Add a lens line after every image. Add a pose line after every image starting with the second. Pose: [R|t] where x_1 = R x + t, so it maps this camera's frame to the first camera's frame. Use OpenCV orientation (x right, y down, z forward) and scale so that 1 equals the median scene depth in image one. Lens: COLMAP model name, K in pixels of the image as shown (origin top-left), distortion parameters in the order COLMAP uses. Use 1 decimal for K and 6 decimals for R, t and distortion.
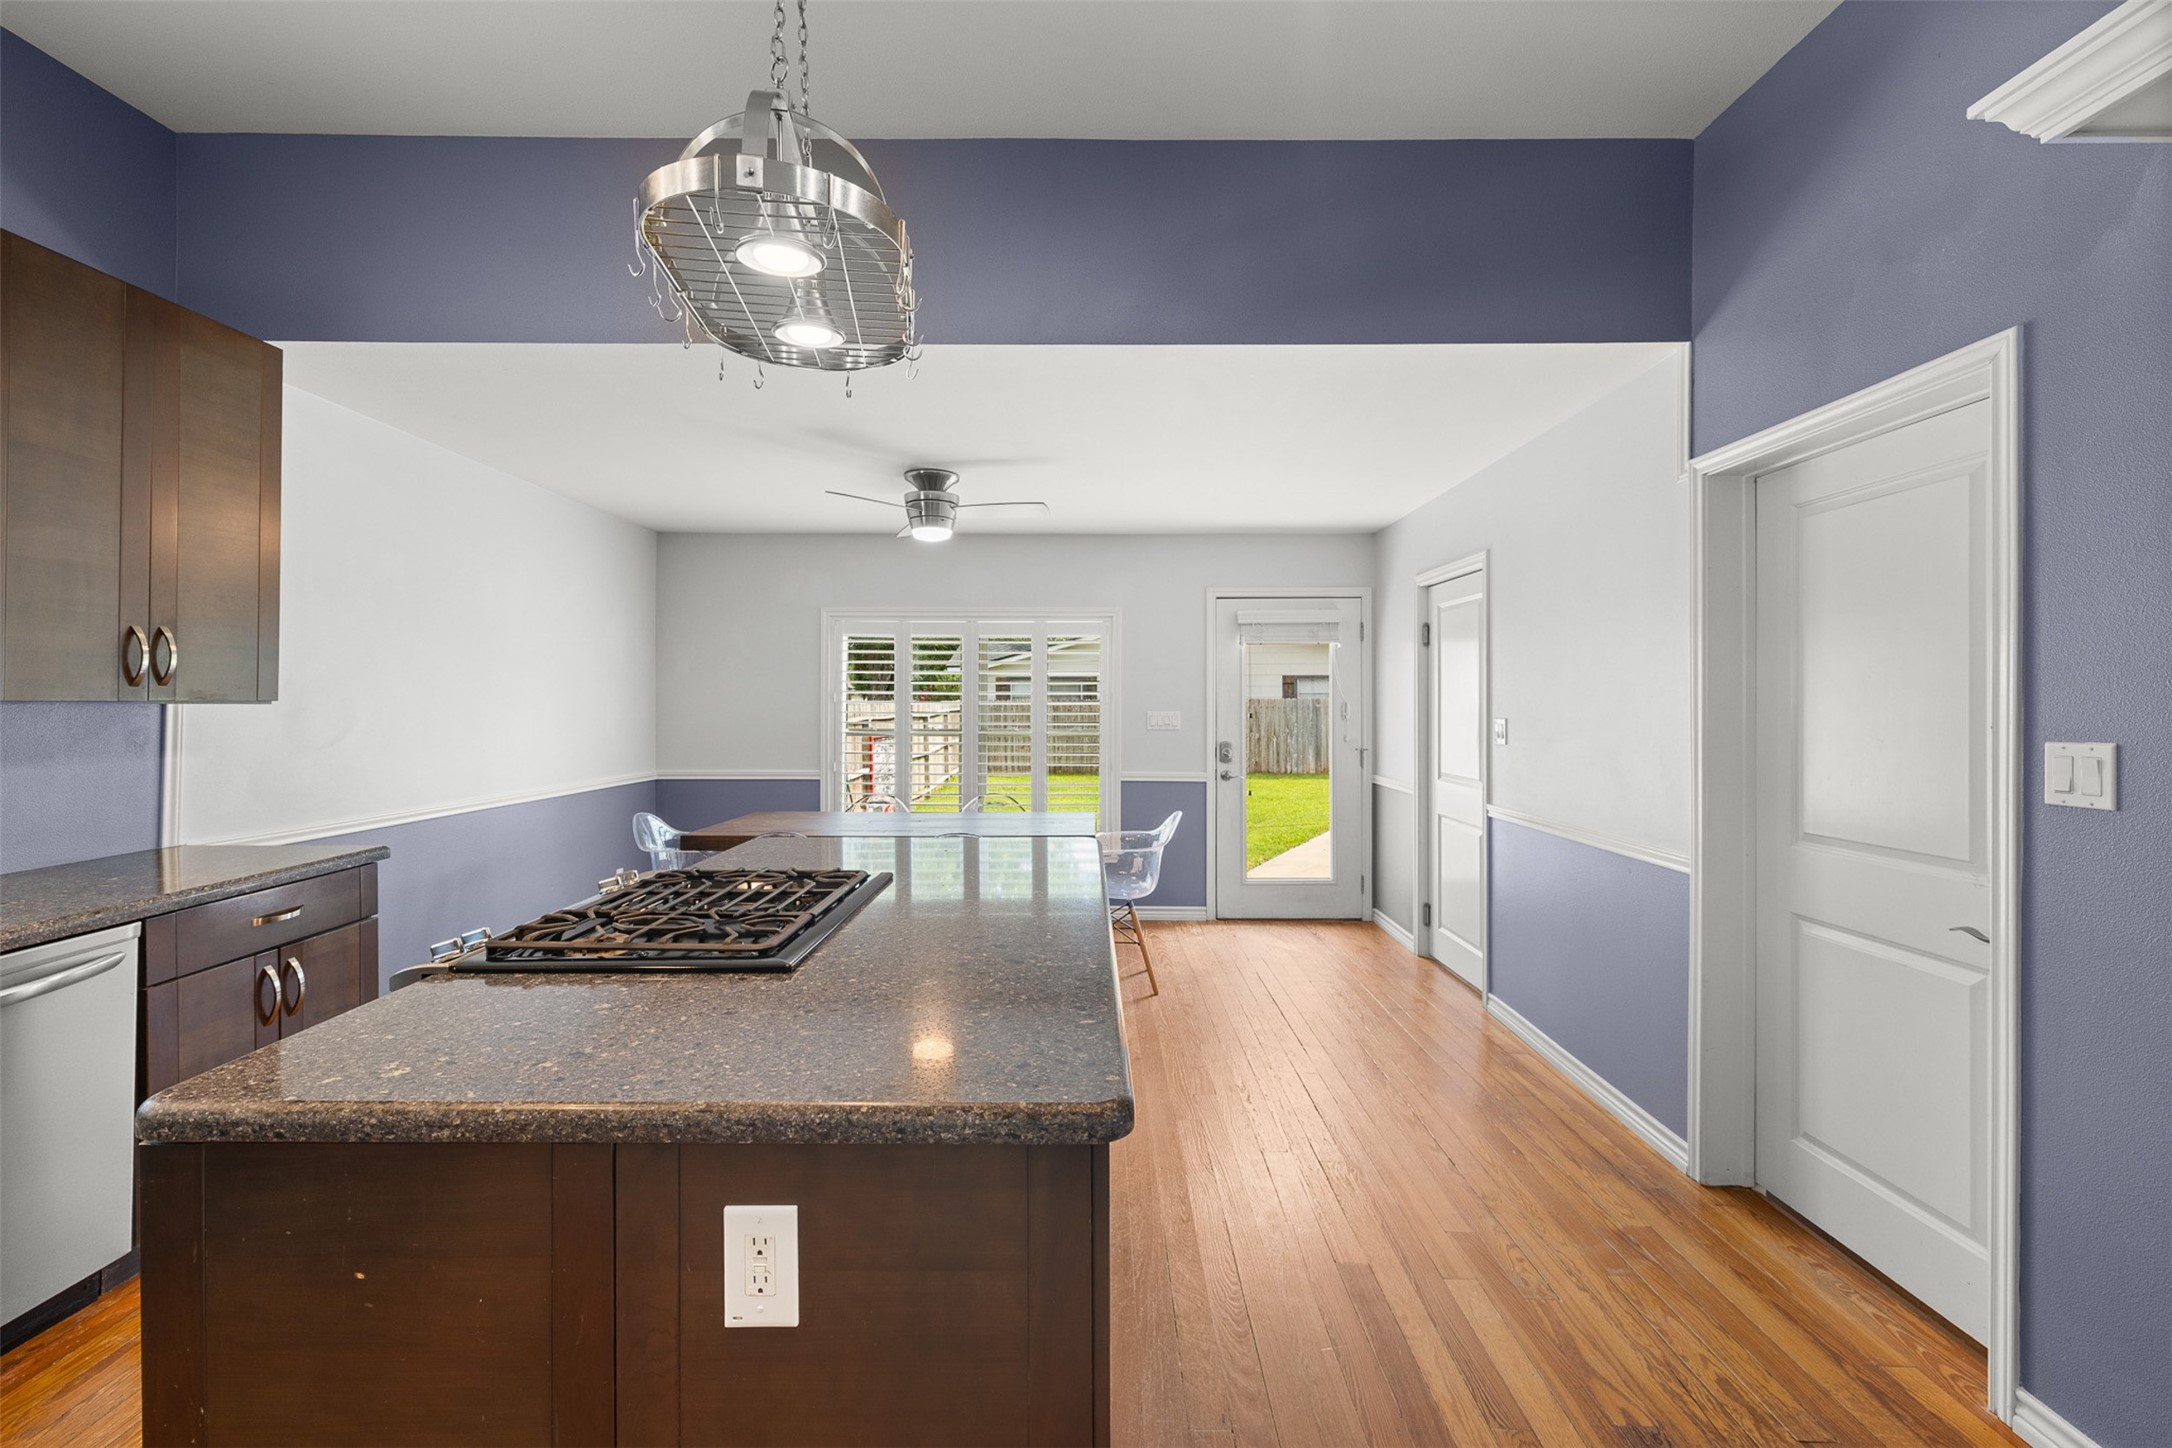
lens RADIAL K [[915.1, 0, 1066.4], [0, 915.1, 696.5], [0, 0, 1]] dist [-0.001478, 0.000314]
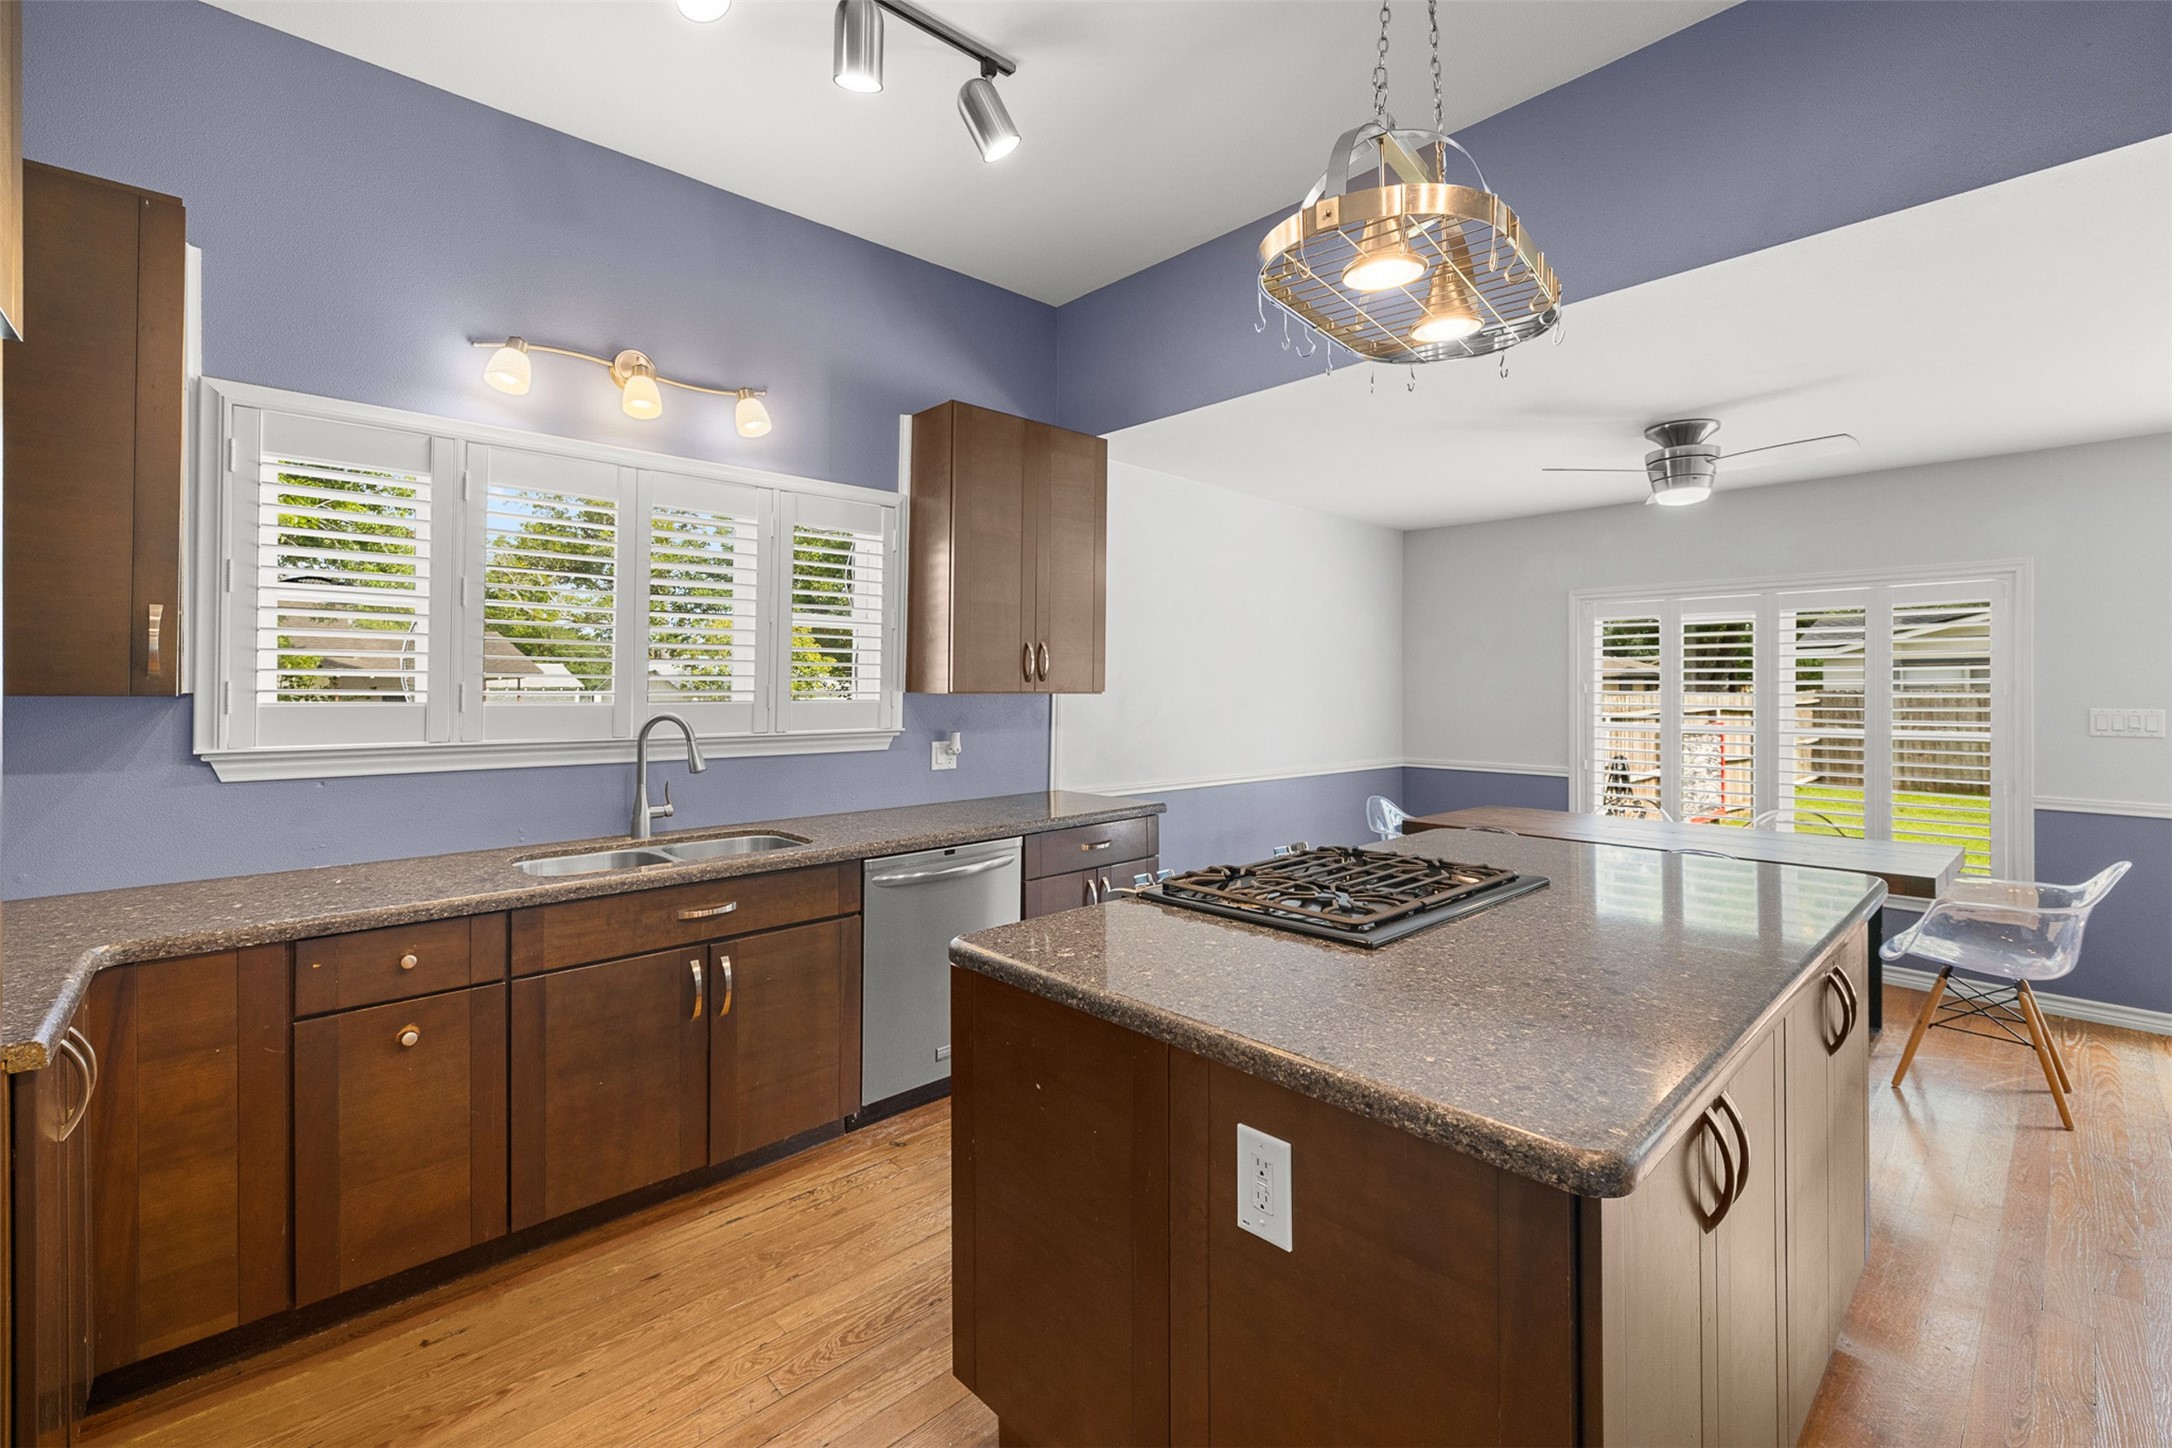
lens RADIAL K [[915.1, 0, 1083.3], [0, 915.1, 675.4], [0, 0, 1]] dist [-0.001478, 0.000314]
pose [[0.688413, -0.012602, -0.725210, 0.149113], [0.003162, 0.999892, -0.014374, -0.000452], [0.725312, 0.007602, 0.688378, 0.018290]]
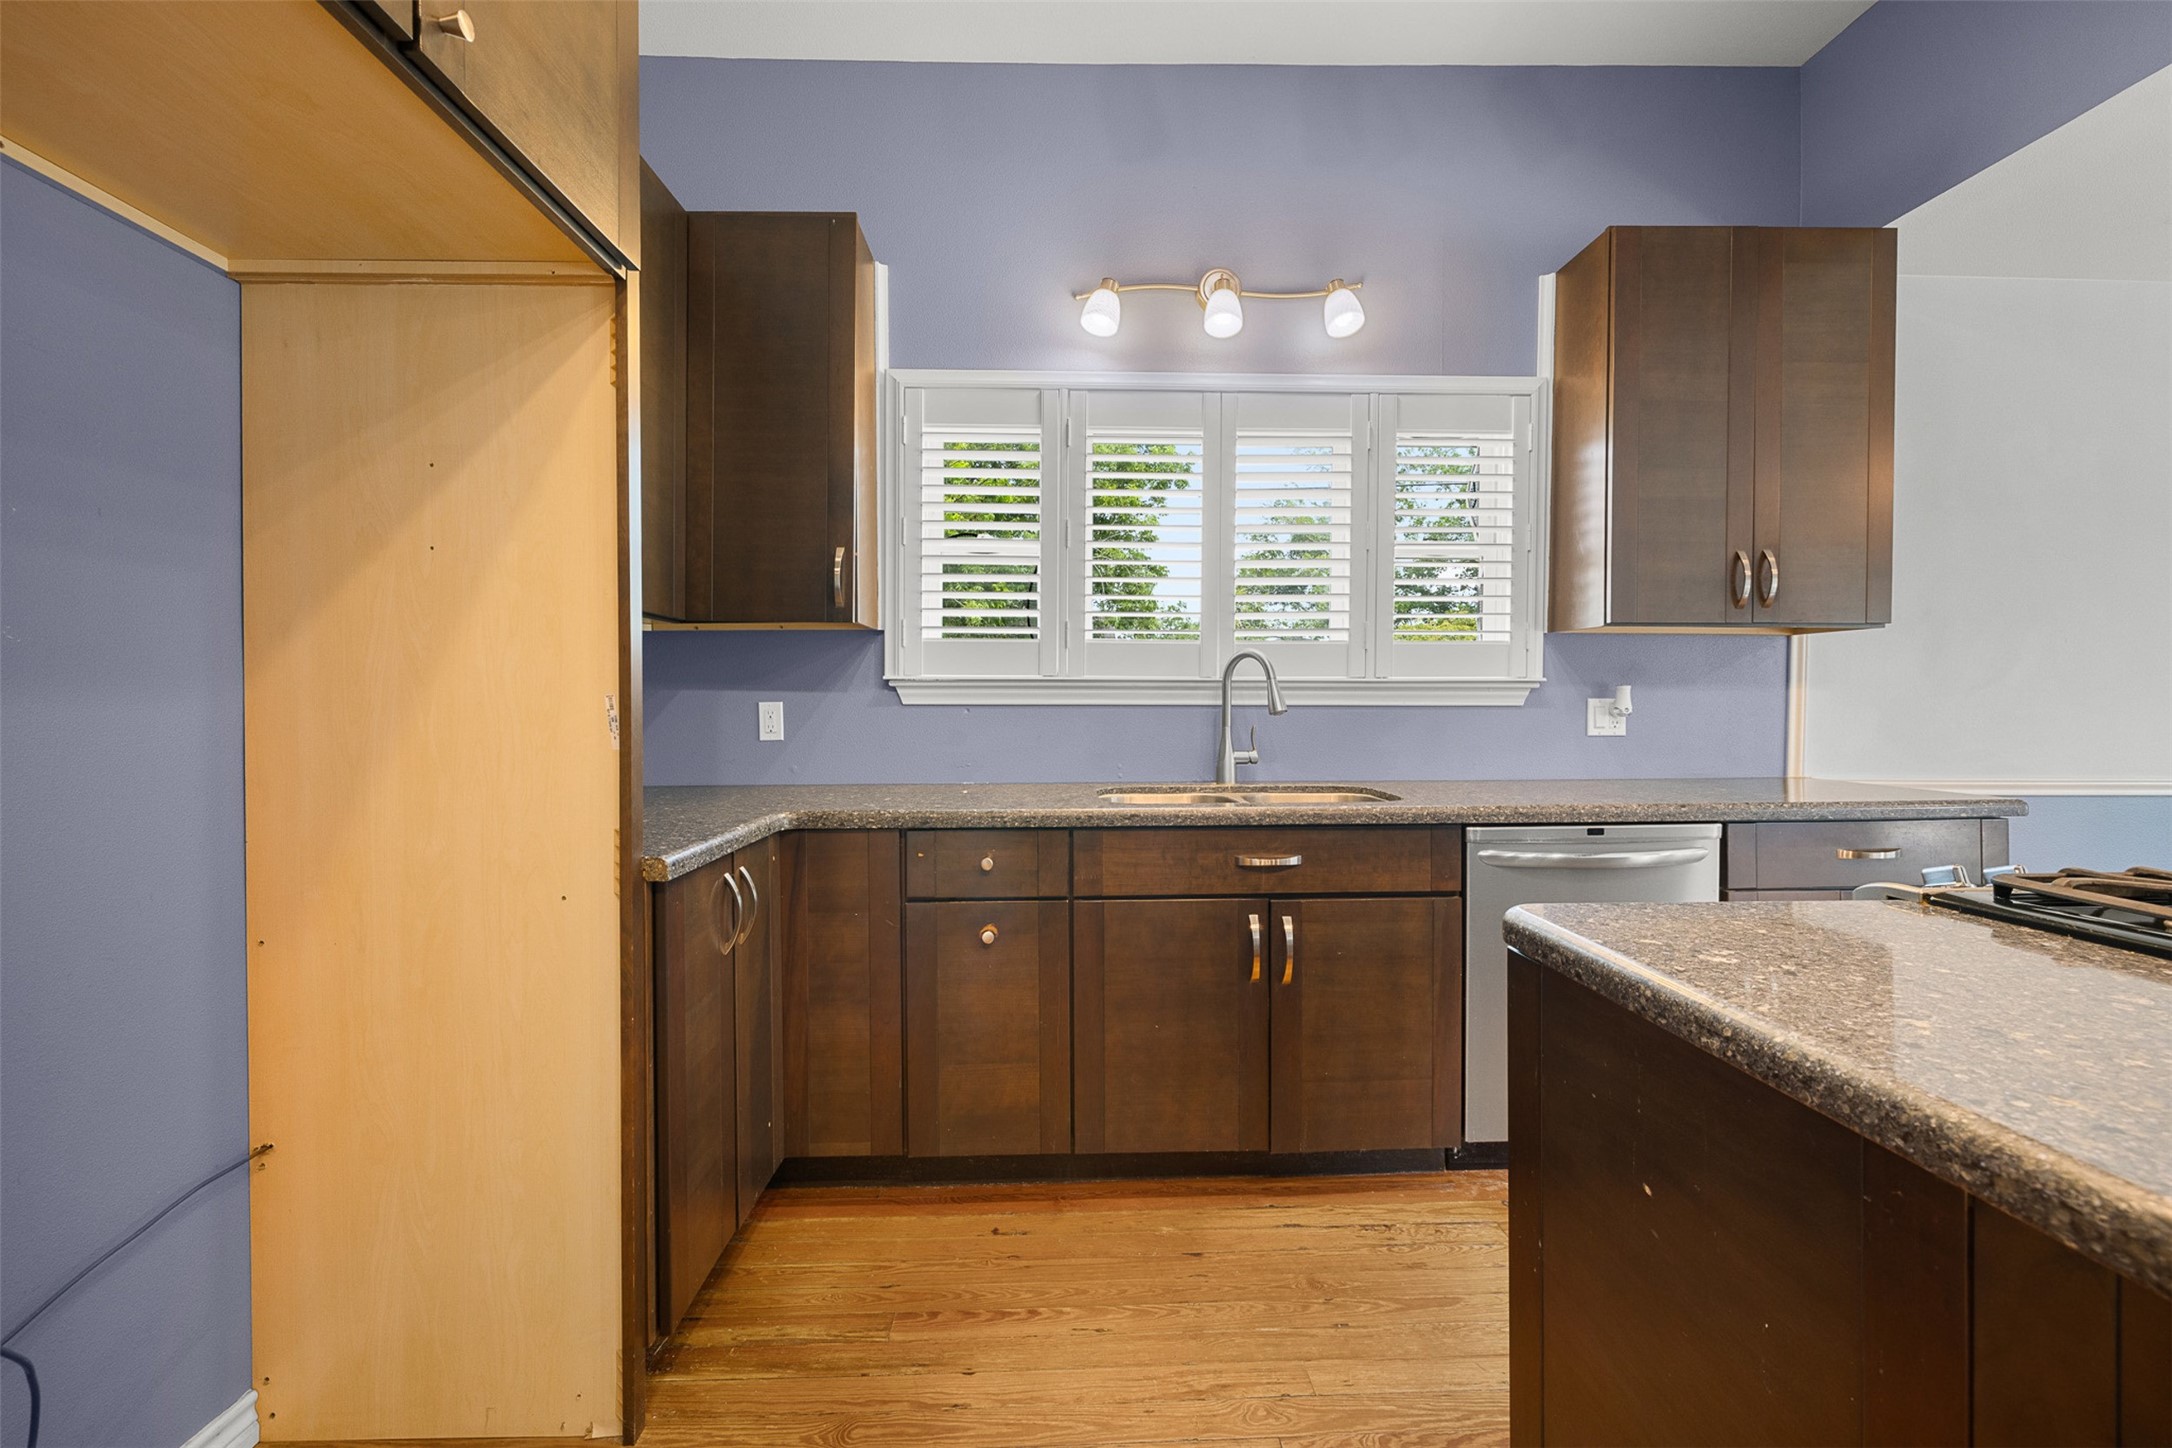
lens RADIAL K [[915.1, 0, 1091.1], [0, 915.1, 699.4], [0, 0, 1]] dist [-0.001478, 0.000314]
pose [[0.042247, -0.002928, -0.999103, -0.005900], [0.002906, 0.999992, -0.002808, 0.093829], [0.999103, -0.002784, 0.042255, 0.214766]]
